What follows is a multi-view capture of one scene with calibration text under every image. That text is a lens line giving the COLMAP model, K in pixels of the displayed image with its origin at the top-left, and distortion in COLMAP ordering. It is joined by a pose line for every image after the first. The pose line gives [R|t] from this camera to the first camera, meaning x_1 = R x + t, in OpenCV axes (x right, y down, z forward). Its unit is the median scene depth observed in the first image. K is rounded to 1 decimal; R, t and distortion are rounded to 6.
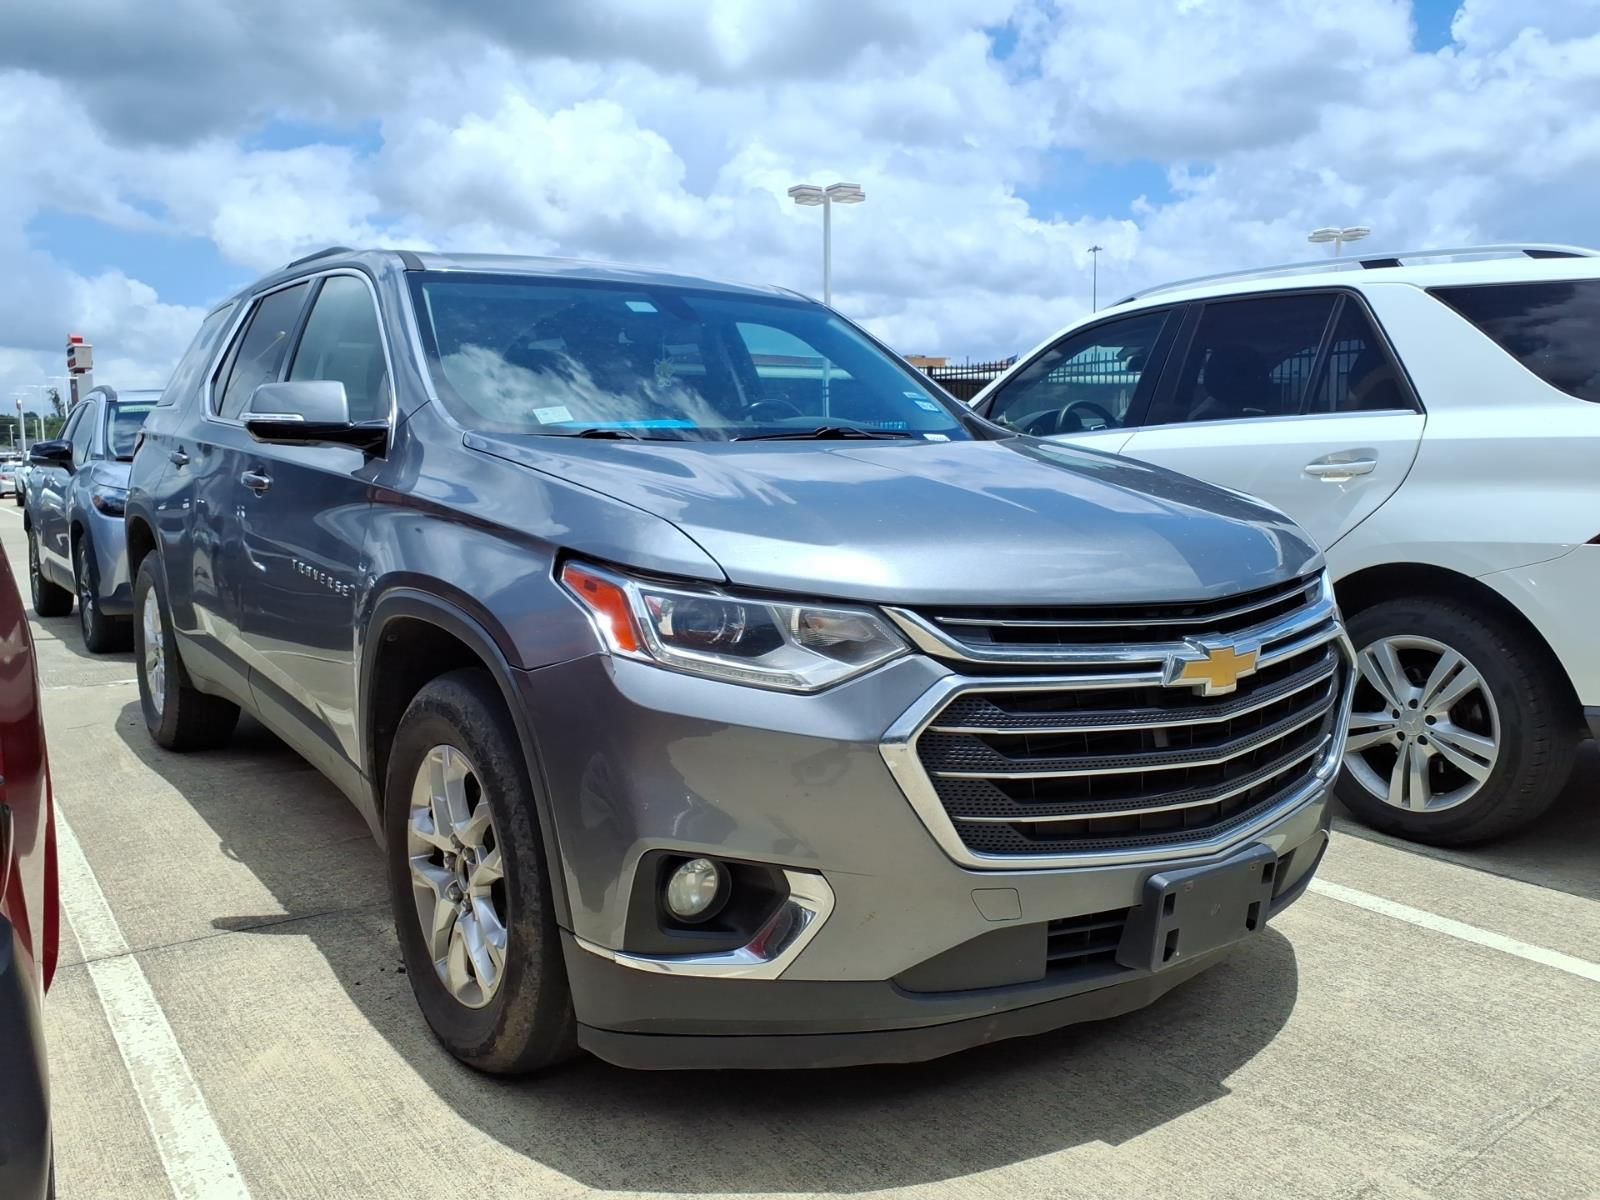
lens RADIAL K [[1300.5, 0, 780.7], [0, 1300.5, 561.0], [0, 0, 1]] dist [0.002779, -0.002662]
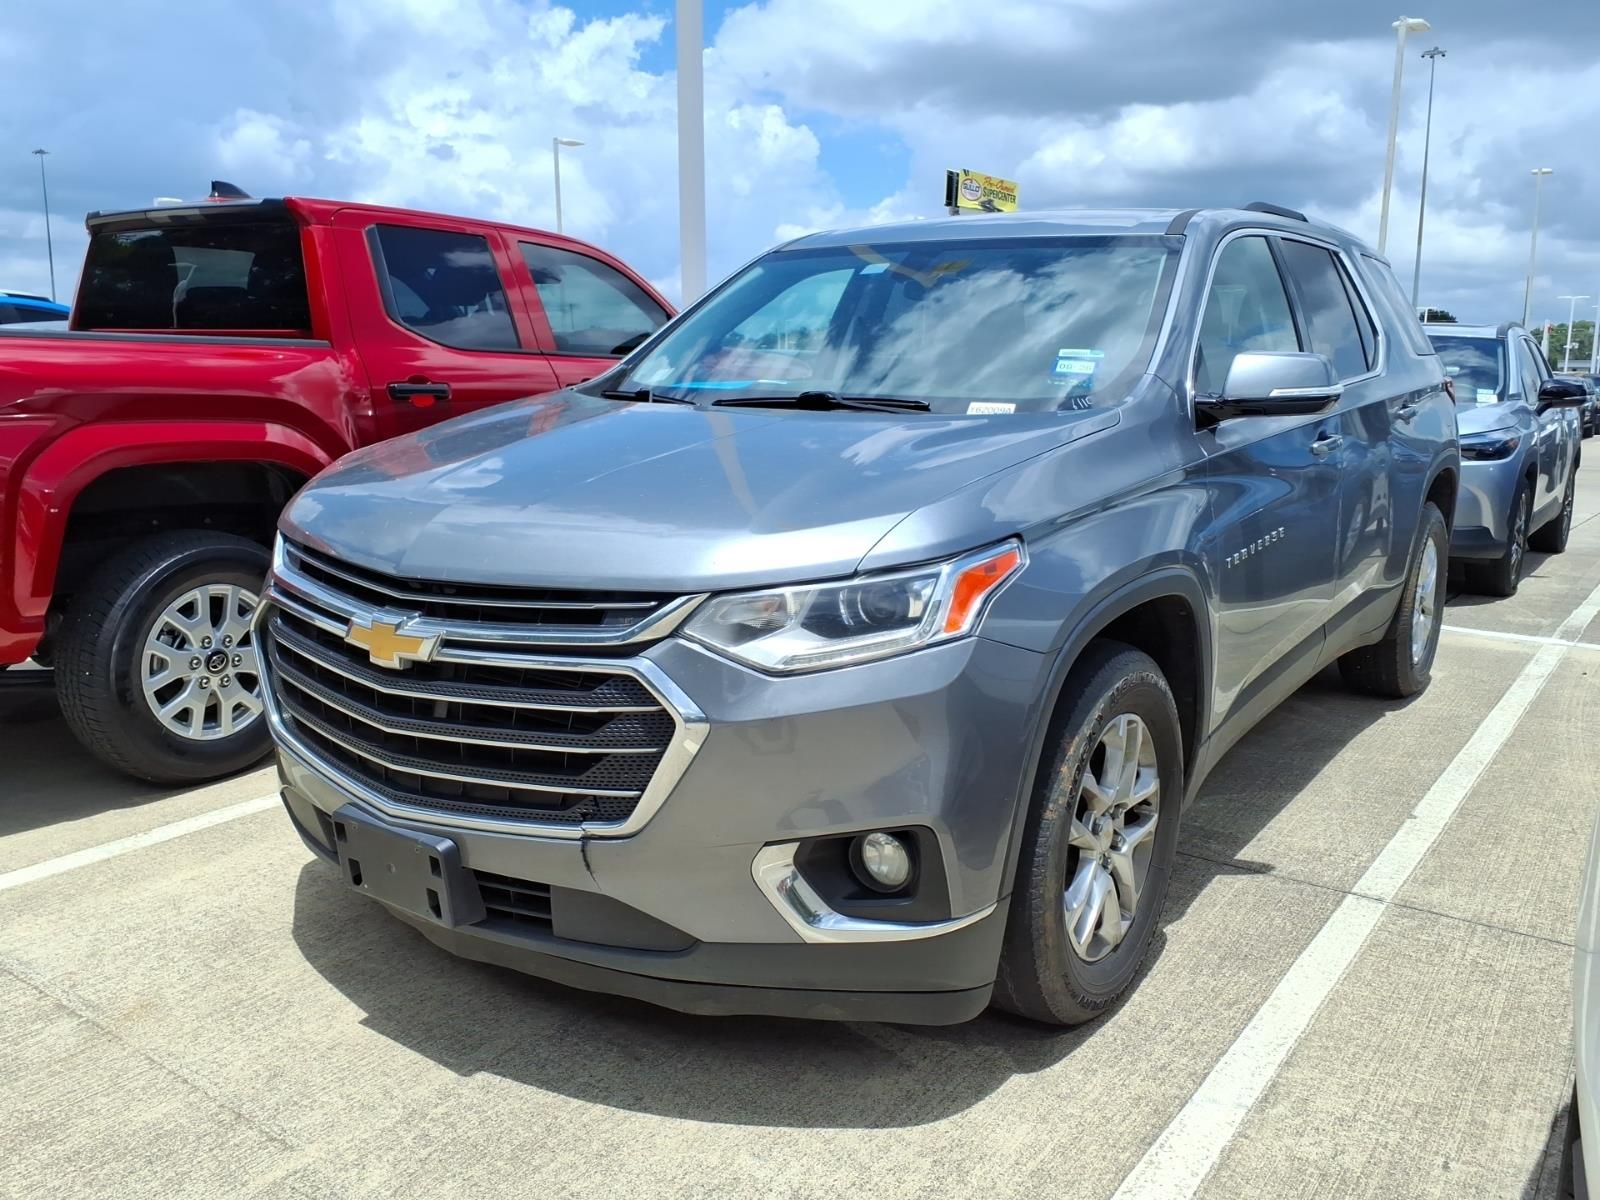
lens RADIAL K [[1300.5, 0, 780.7], [0, 1300.5, 561.0], [0, 0, 1]] dist [0.002779, -0.002662]
pose [[0.310267, 0.155270, -0.937884, 1.382151], [-0.097243, 0.986580, 0.131162, -0.146959], [0.945663, 0.050507, 0.321202, 0.945665]]
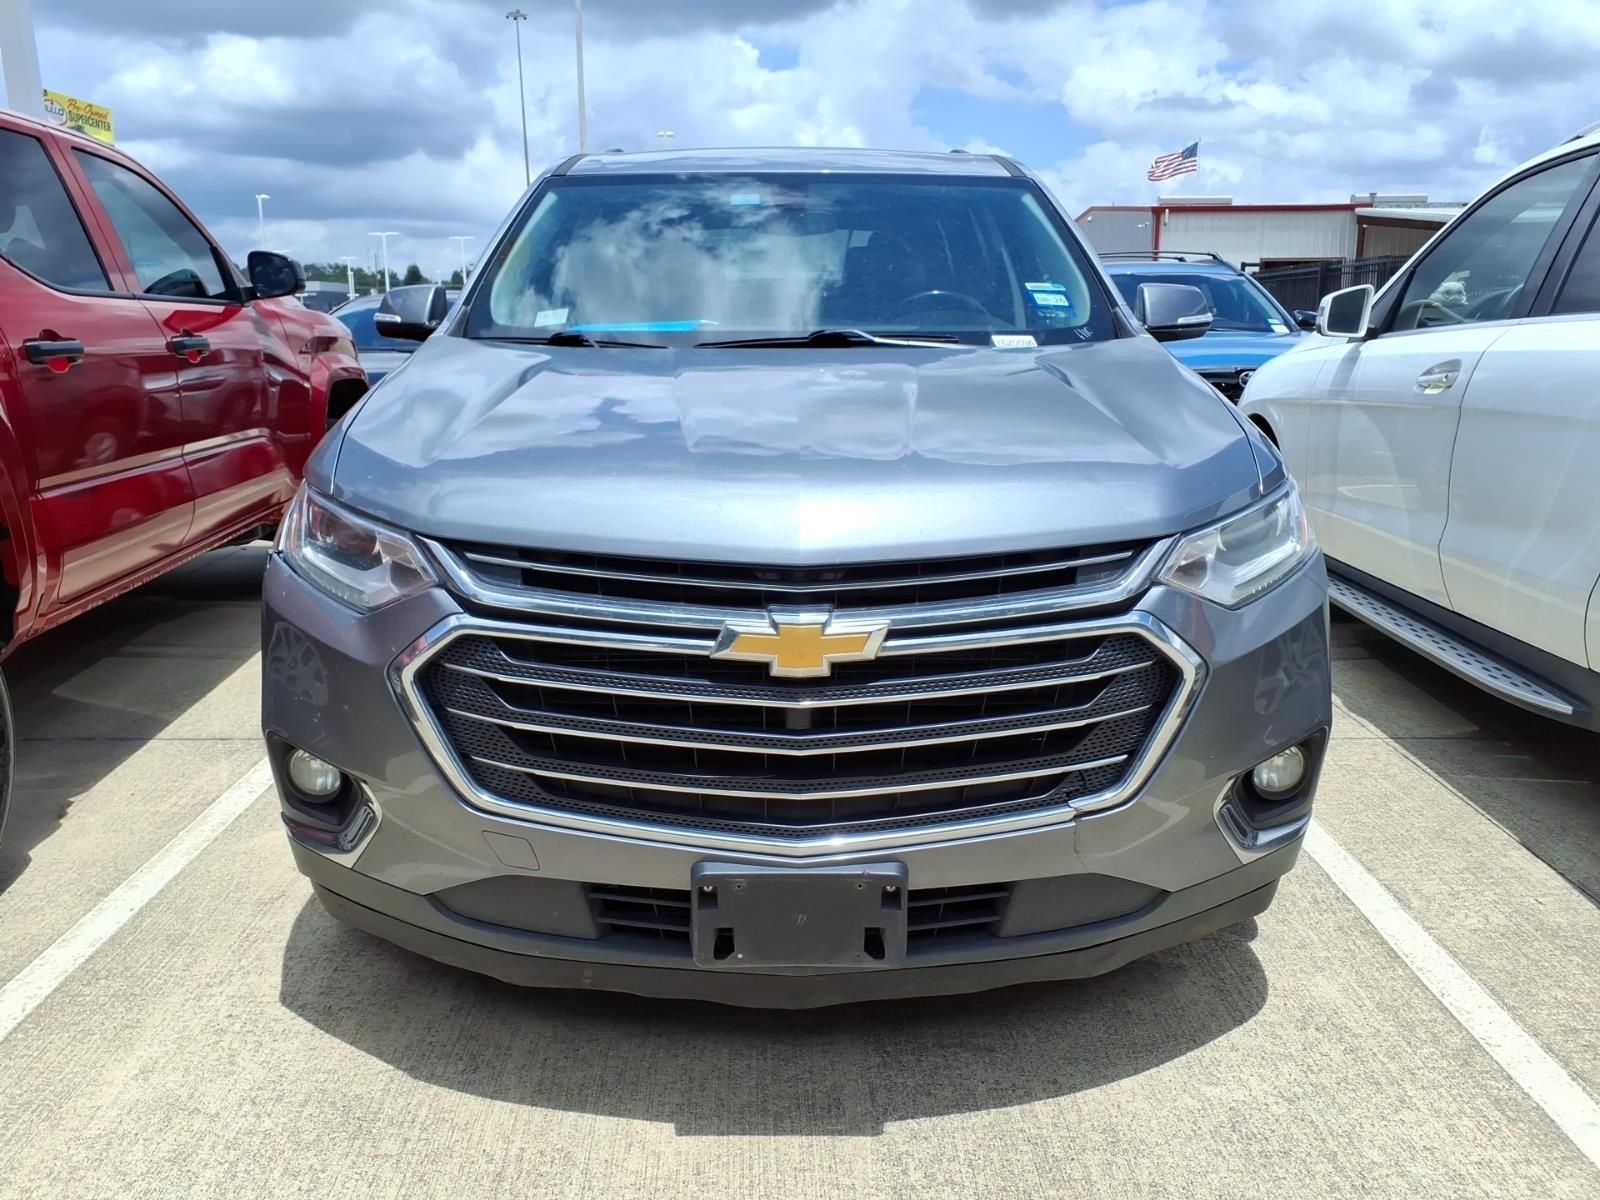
lens RADIAL K [[1300.5, 0, 780.7], [0, 1300.5, 561.0], [0, 0, 1]] dist [0.002779, -0.002662]
pose [[0.815960, 0.114185, -0.566719, 0.784171], [-0.053570, 0.991016, 0.122543, -0.074016], [0.575620, -0.069631, 0.814747, 0.307852]]
